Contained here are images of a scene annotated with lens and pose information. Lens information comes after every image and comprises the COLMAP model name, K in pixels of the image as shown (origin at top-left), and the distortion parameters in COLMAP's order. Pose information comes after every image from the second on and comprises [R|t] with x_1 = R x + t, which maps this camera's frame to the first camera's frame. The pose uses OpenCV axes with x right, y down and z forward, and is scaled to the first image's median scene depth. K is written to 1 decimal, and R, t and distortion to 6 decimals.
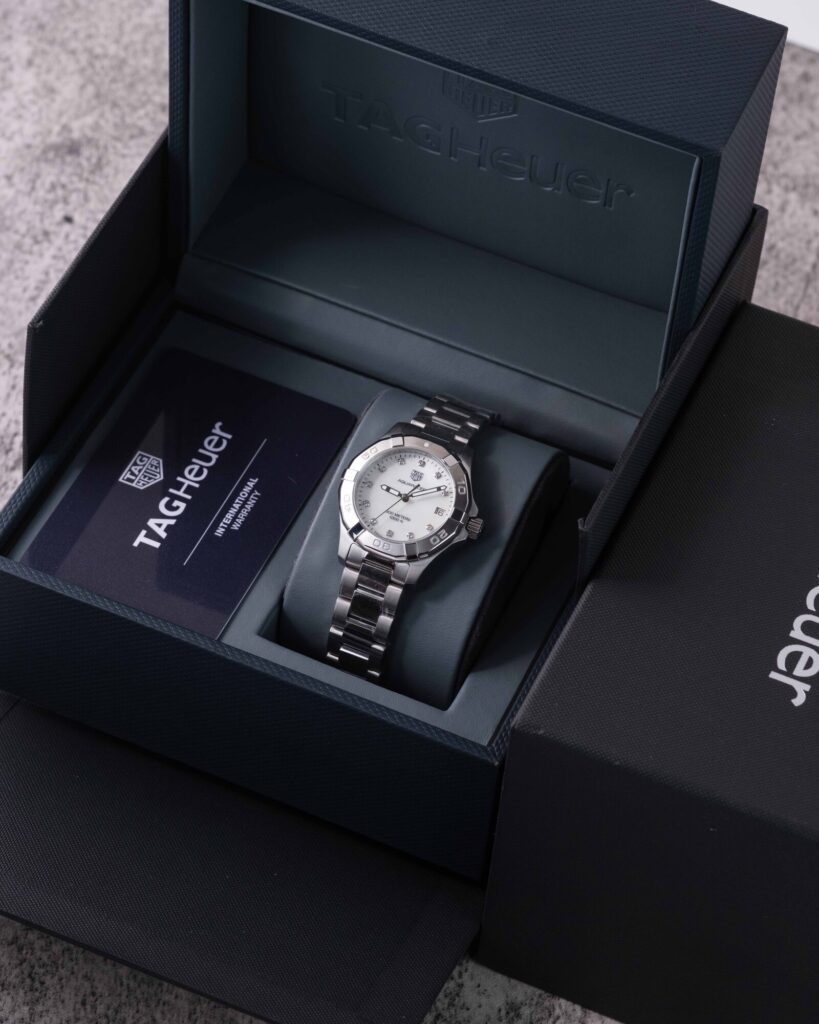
lens RADIAL K [[4186.2, 0, 409.5], [0, 4186.2, 512.0], [0, 0, 1]] dist [0.137291, 4.438455]
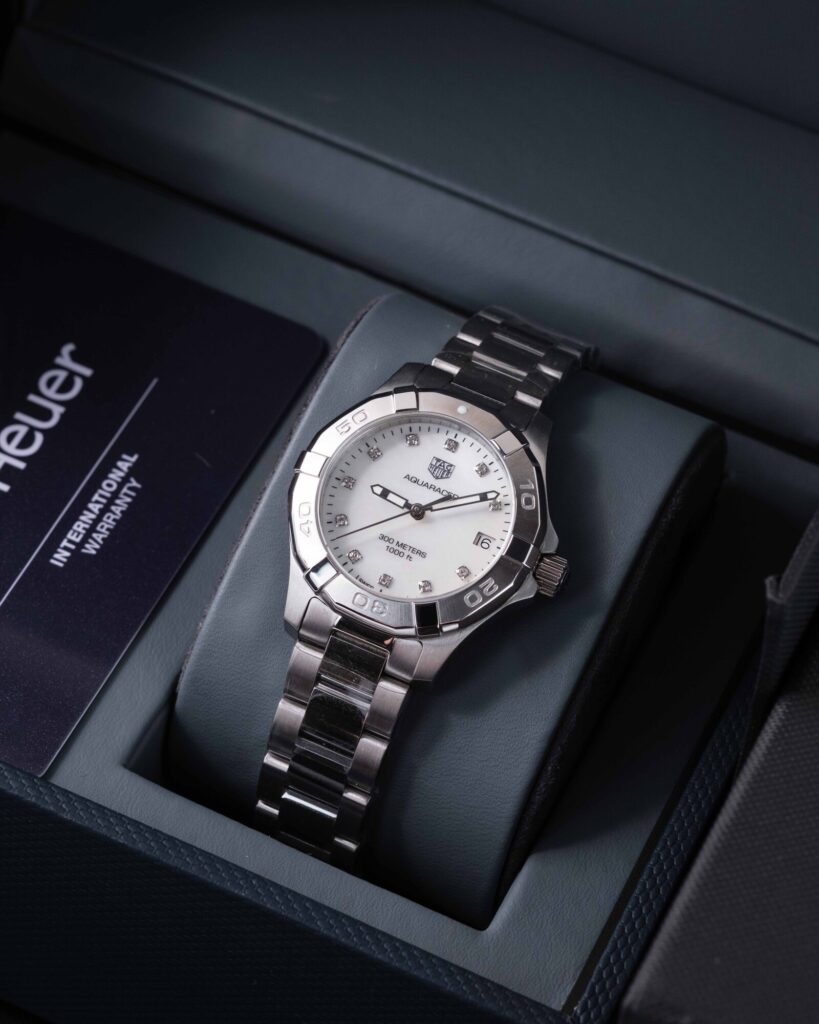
lens RADIAL K [[4186.2, 0, 409.5], [0, 4186.2, 512.0], [0, 0, 1]] dist [0.137291, 4.438455]
pose [[0.999450, 0.031241, 0.011115, -0.007726], [-0.031692, 0.998568, 0.043109, -0.025466], [-0.009752, -0.043438, 0.999009, 0.483824]]
